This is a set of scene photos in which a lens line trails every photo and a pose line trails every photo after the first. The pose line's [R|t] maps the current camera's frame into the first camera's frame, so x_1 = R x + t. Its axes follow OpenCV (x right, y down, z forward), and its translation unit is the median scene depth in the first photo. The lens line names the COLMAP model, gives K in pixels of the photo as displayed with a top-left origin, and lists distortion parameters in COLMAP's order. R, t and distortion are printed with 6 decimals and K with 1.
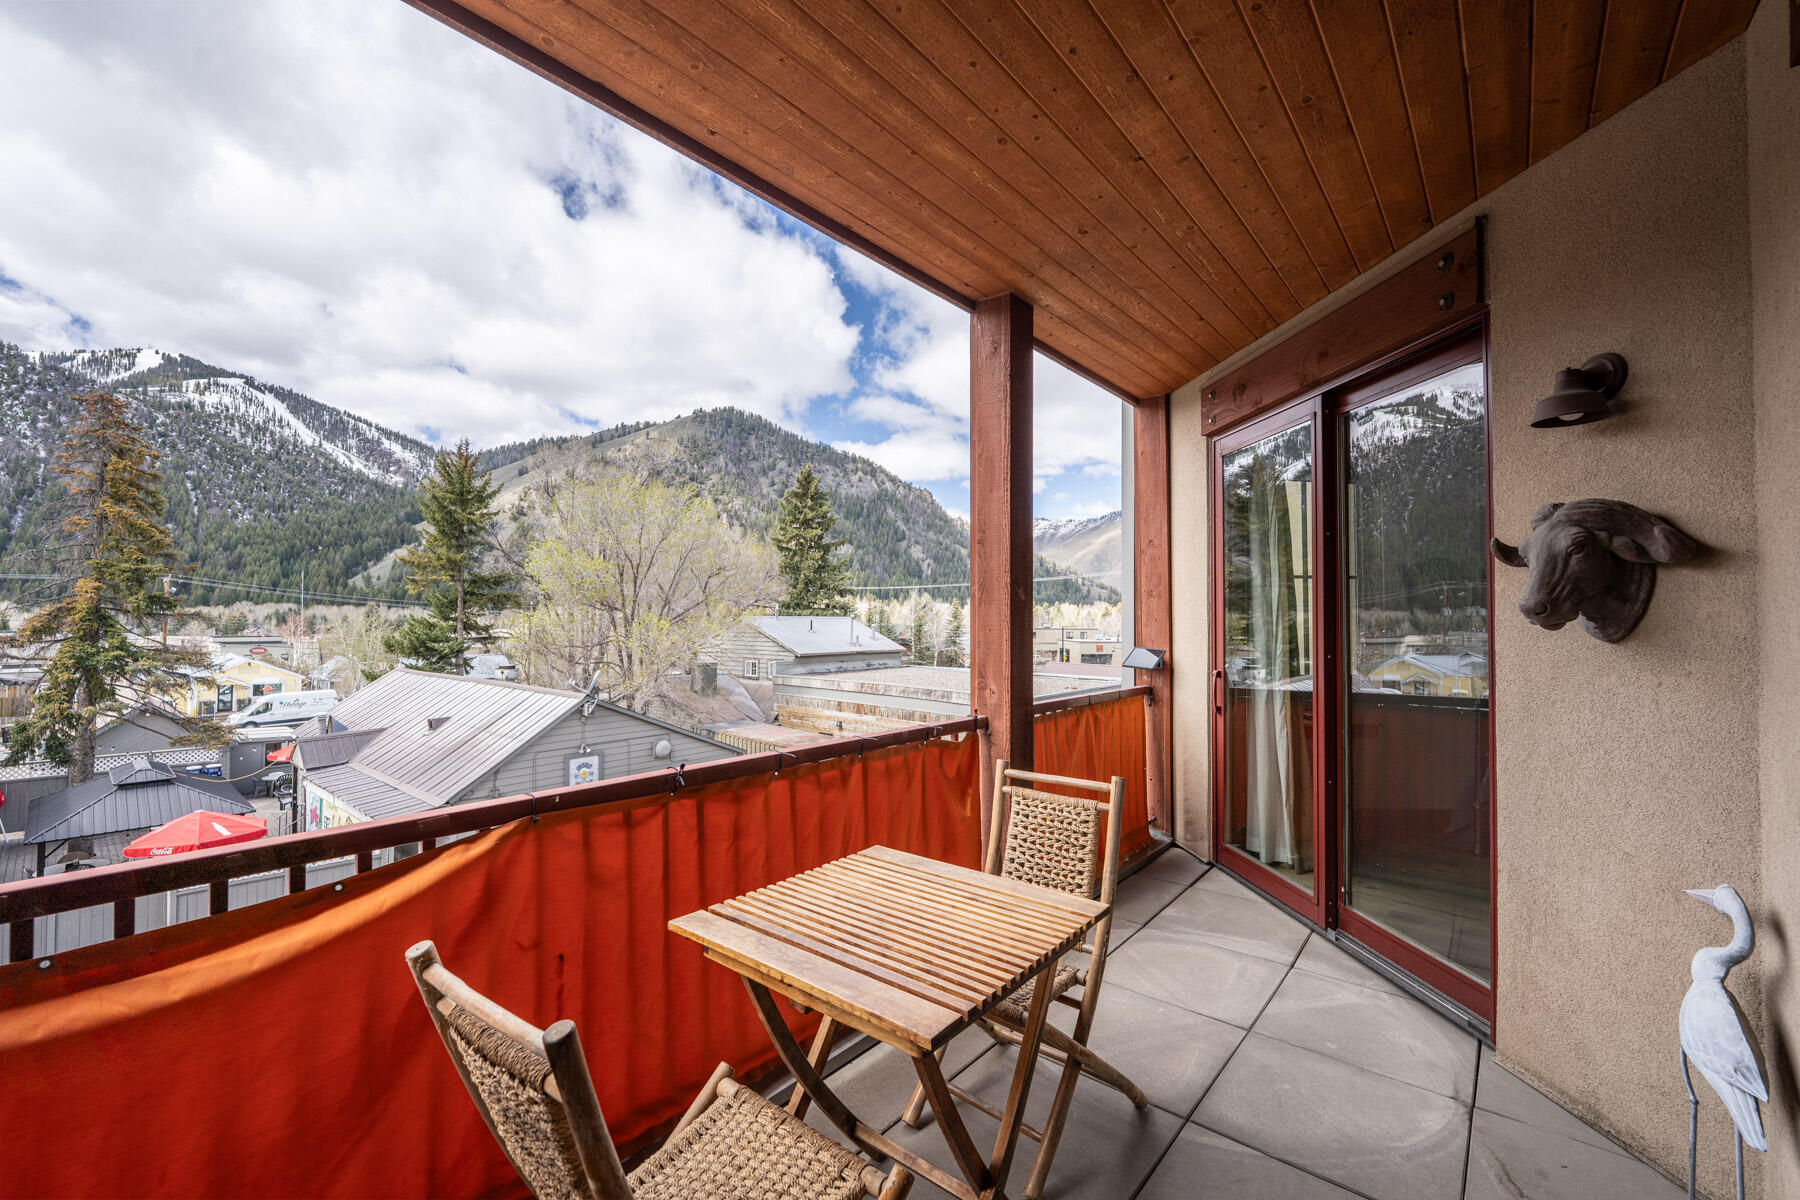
lens RADIAL K [[730.9, 0, 885.8], [0, 730.9, 601.9], [0, 0, 1]] dist [-0.005566, -0.005116]
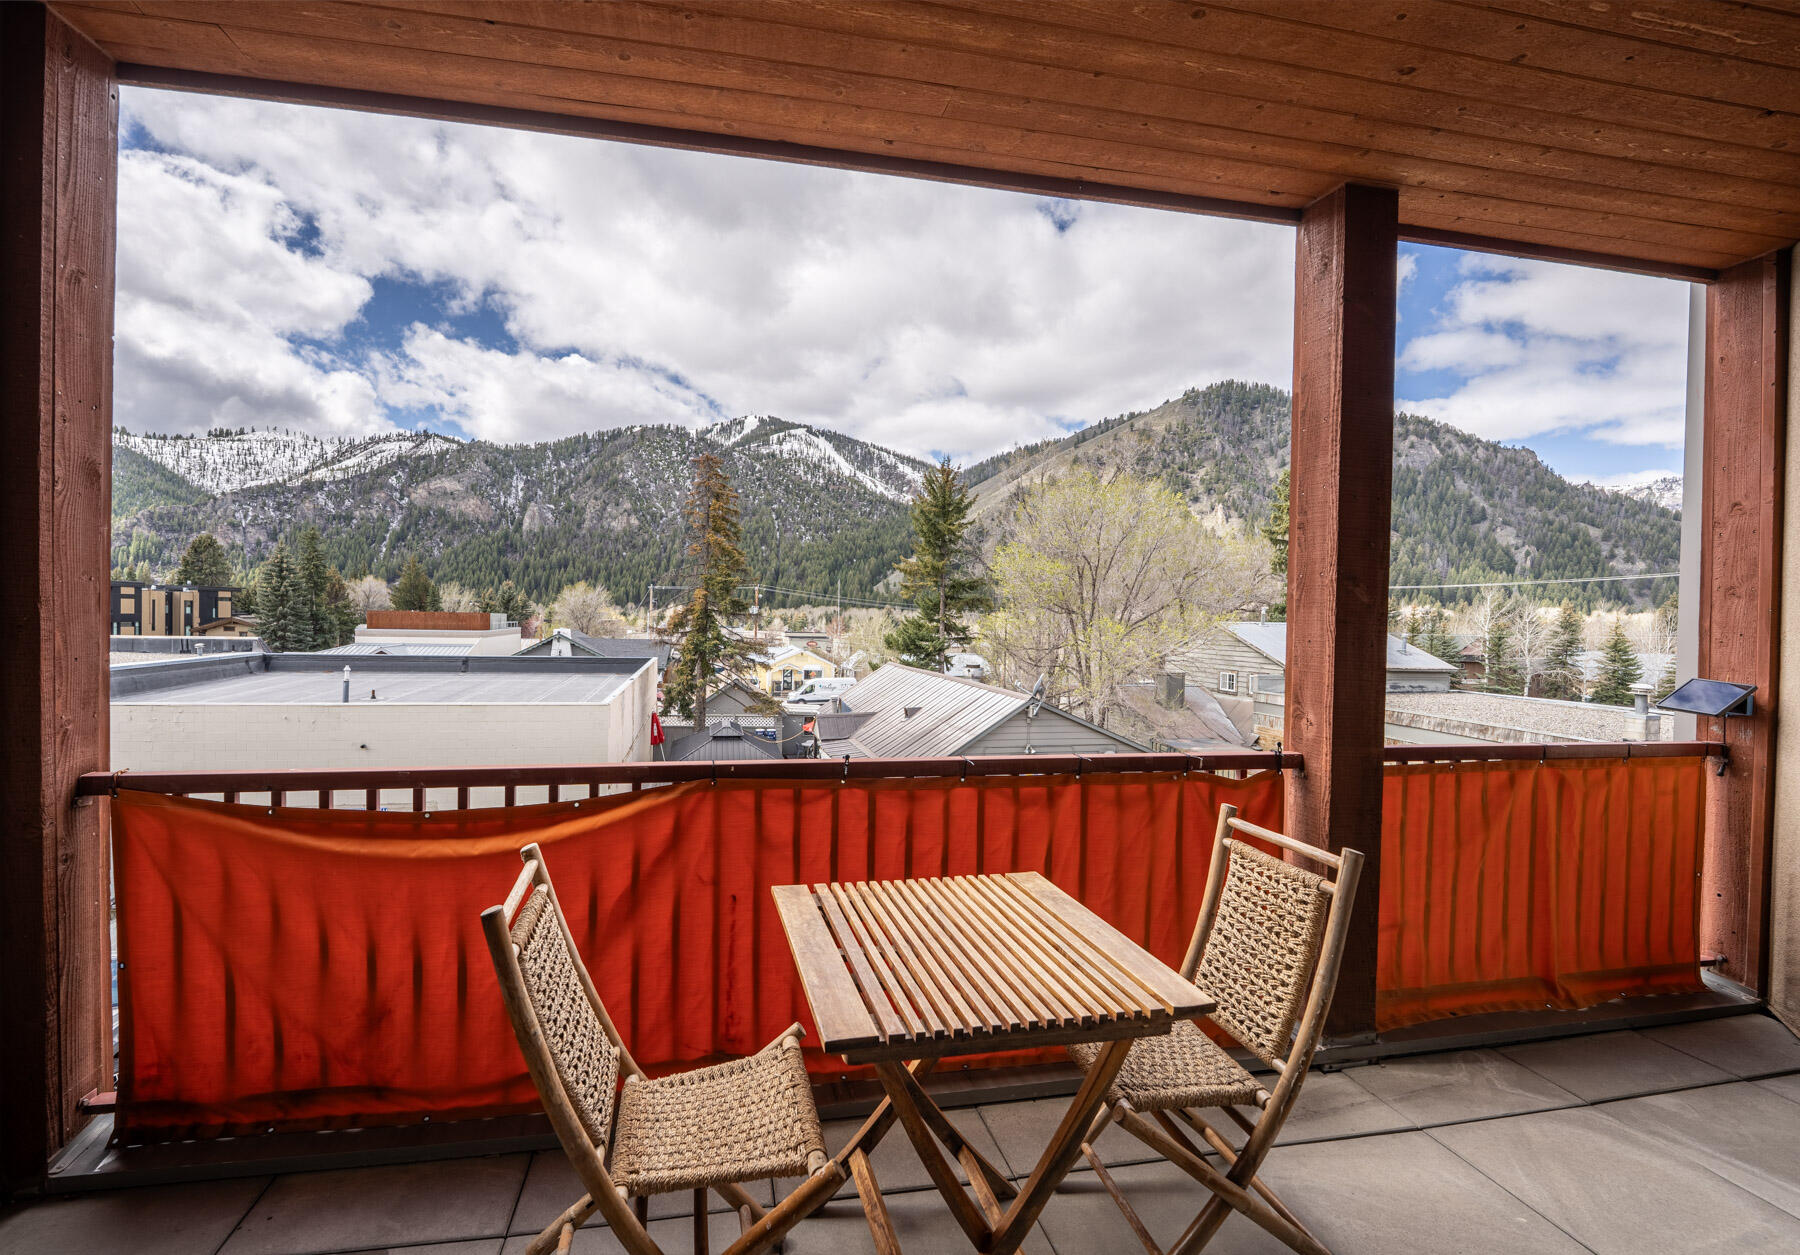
lens RADIAL K [[763.7, 0, 844.9], [0, 763.7, 628.8], [0, 0, 1]] dist [-0.012378, -0.001025]
pose [[0.777878, 0.019338, -0.628118, 0.341553], [0.000217, 0.999518, 0.031042, 0.000929], [0.628416, -0.024283, 0.777499, 0.104646]]
